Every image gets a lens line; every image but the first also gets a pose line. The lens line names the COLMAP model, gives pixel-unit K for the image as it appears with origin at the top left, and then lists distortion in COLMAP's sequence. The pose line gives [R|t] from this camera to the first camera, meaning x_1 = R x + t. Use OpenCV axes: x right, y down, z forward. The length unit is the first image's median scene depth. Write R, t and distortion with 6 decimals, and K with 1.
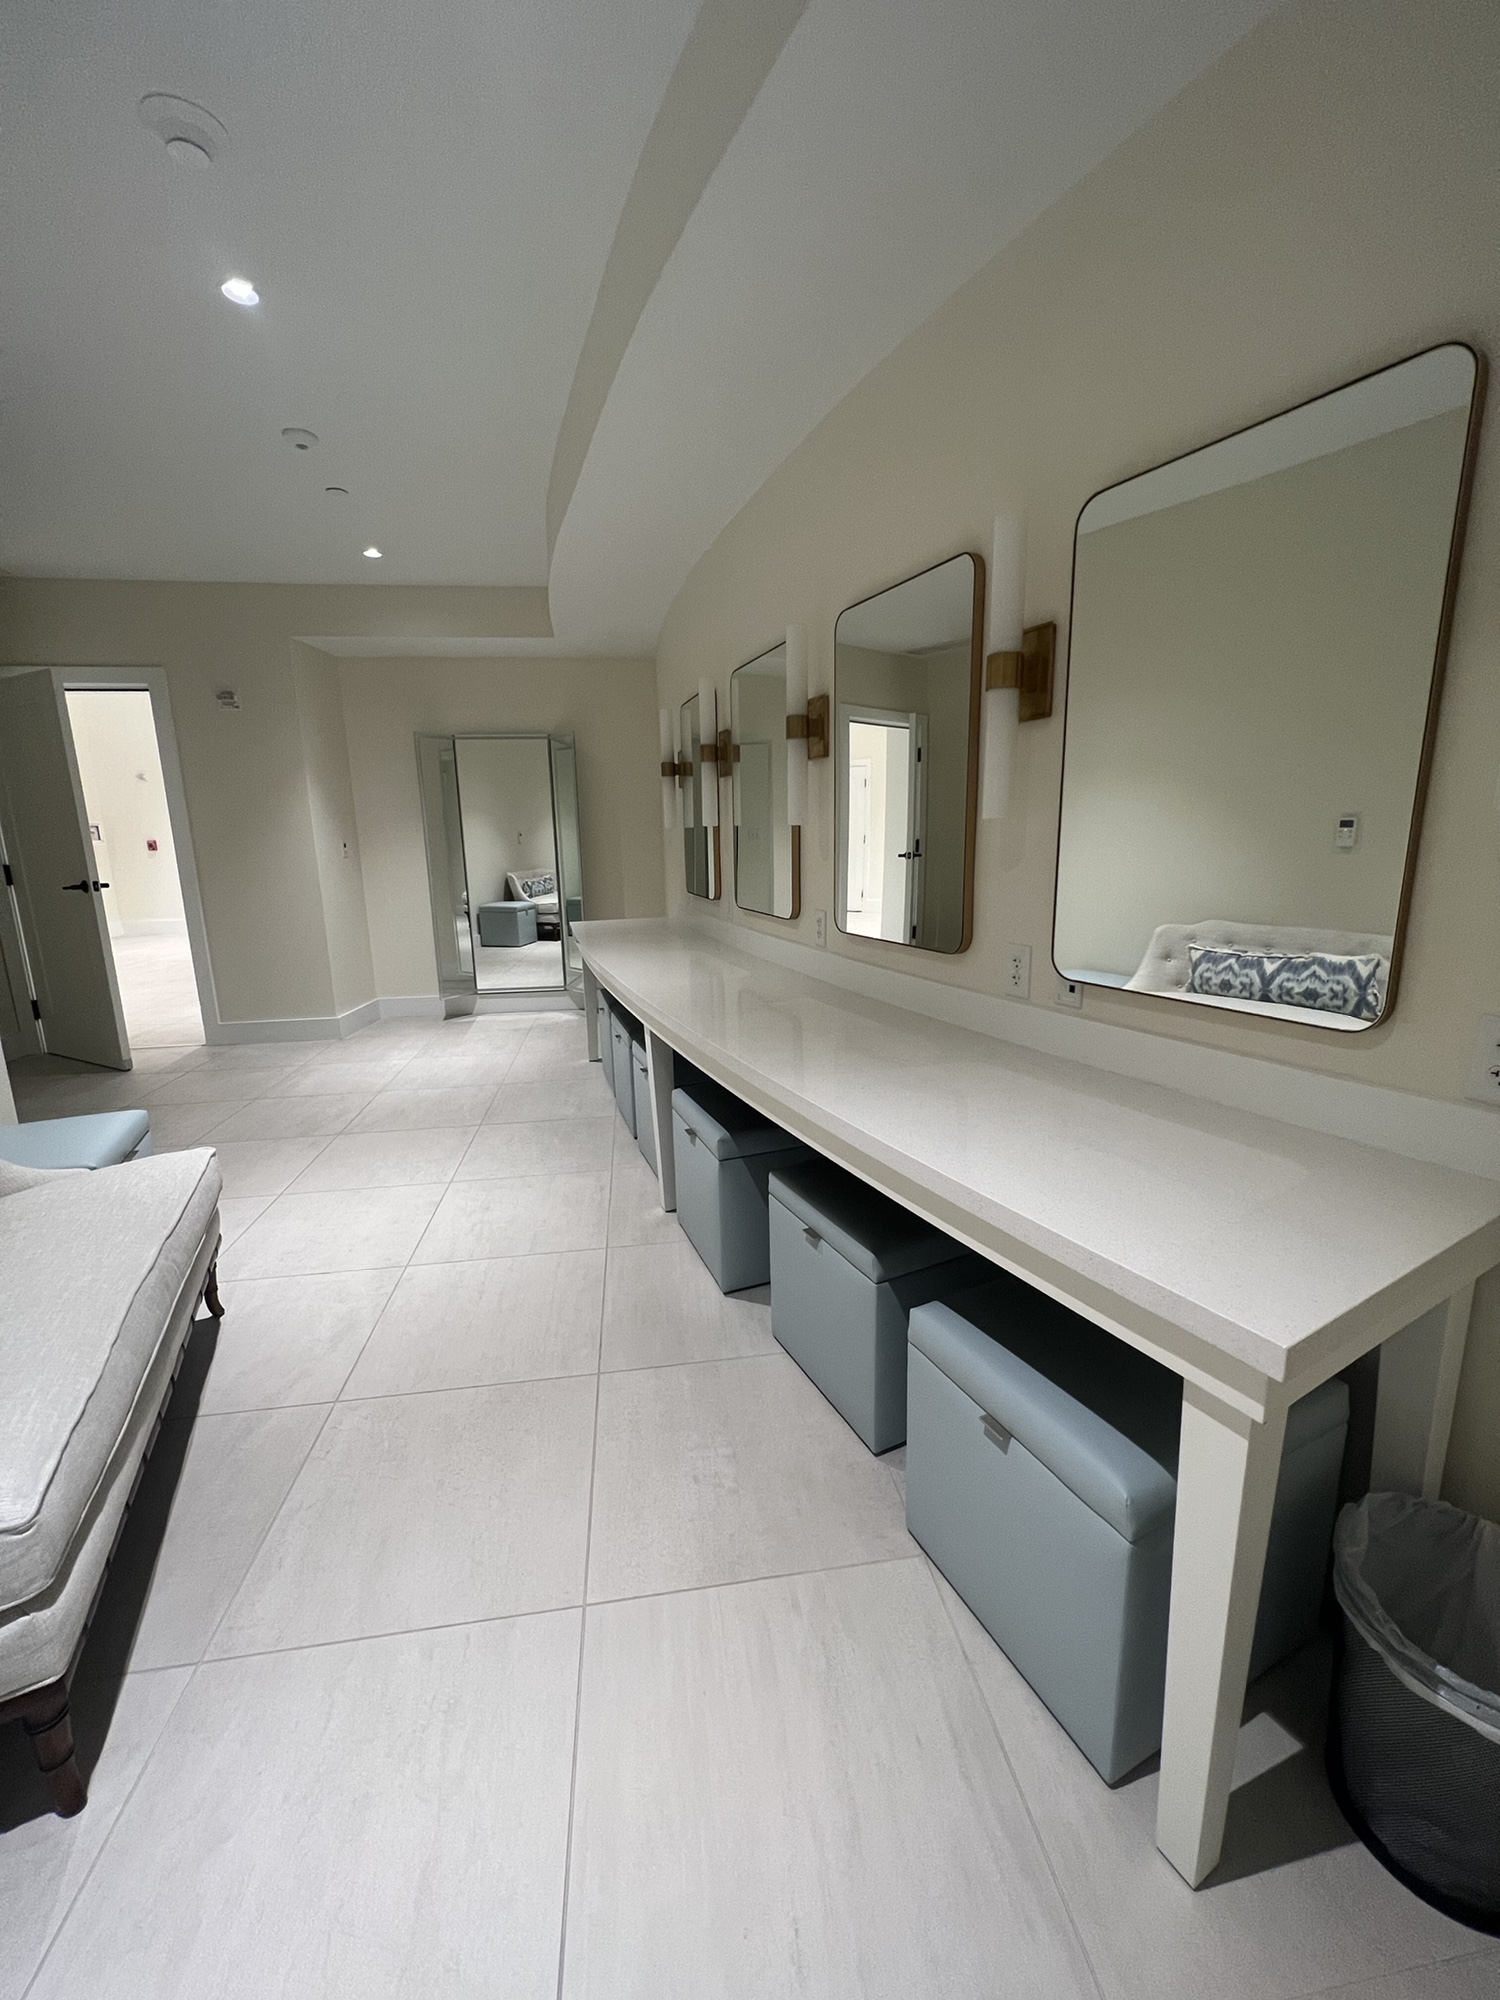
lens RADIAL K [[809.0, 0, 750.0], [0, 809.0, 1000.0], [0, 0, 1]] dist [0.000951, 0.000053]
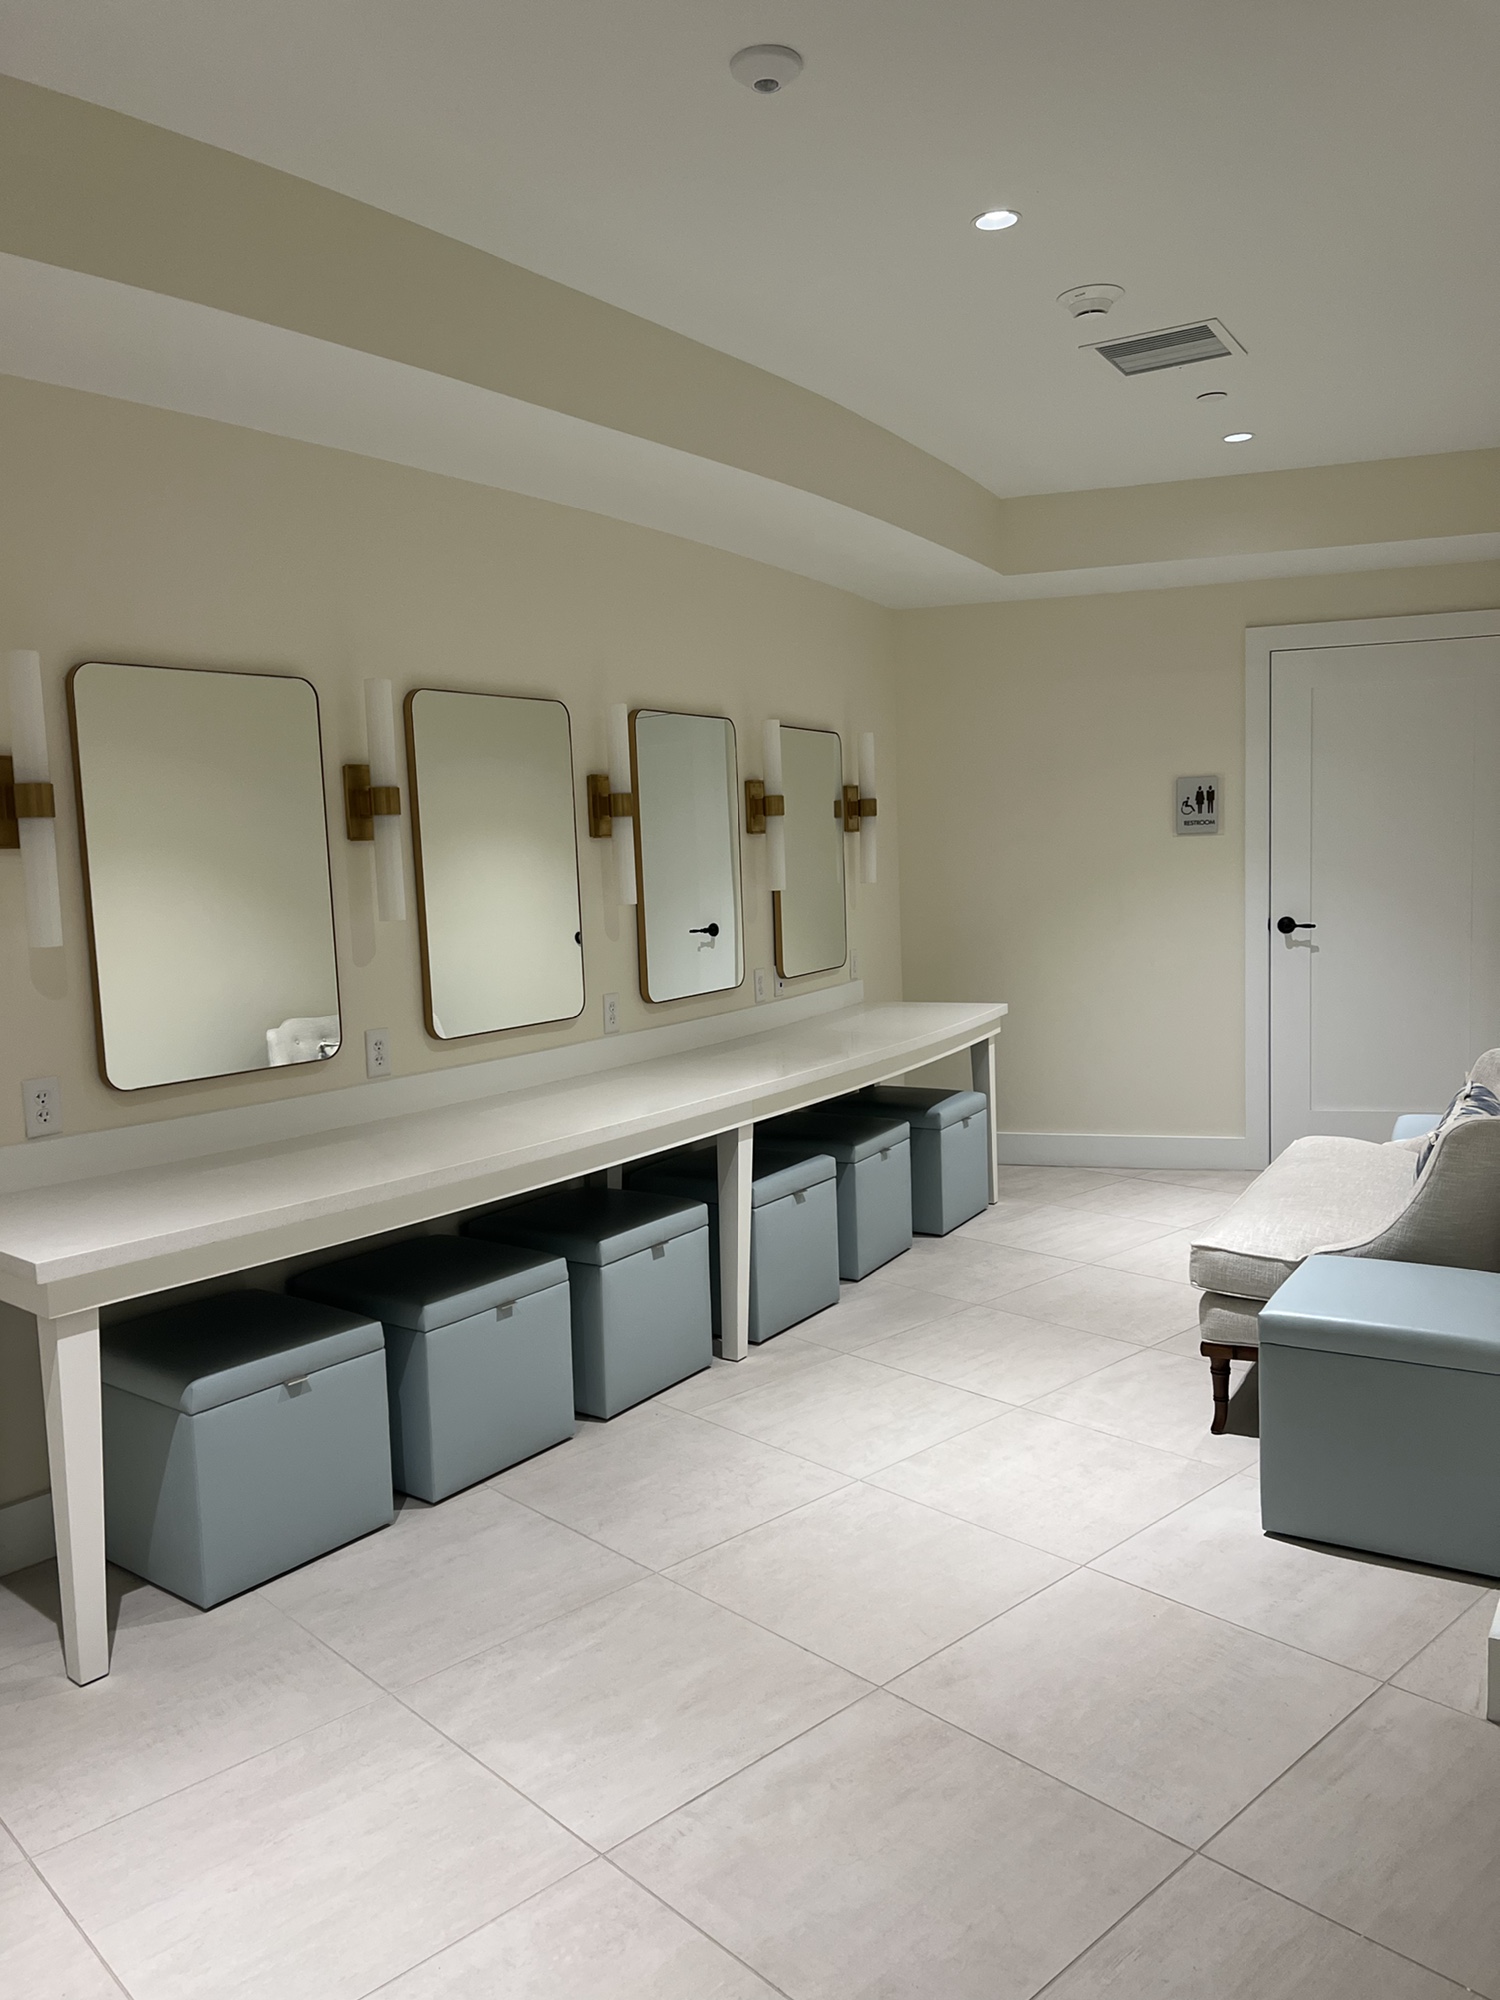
lens RADIAL K [[1498.3, 0, 750.0], [0, 1498.3, 1000.0], [0, 0, 1]] dist [0.054591, -0.066058]
pose [[-0.573245, -0.052265, 0.817715, -1.270361], [0.215011, 0.953398, 0.211668, -0.387775], [-0.790671, 0.297156, -0.535293, 1.616253]]
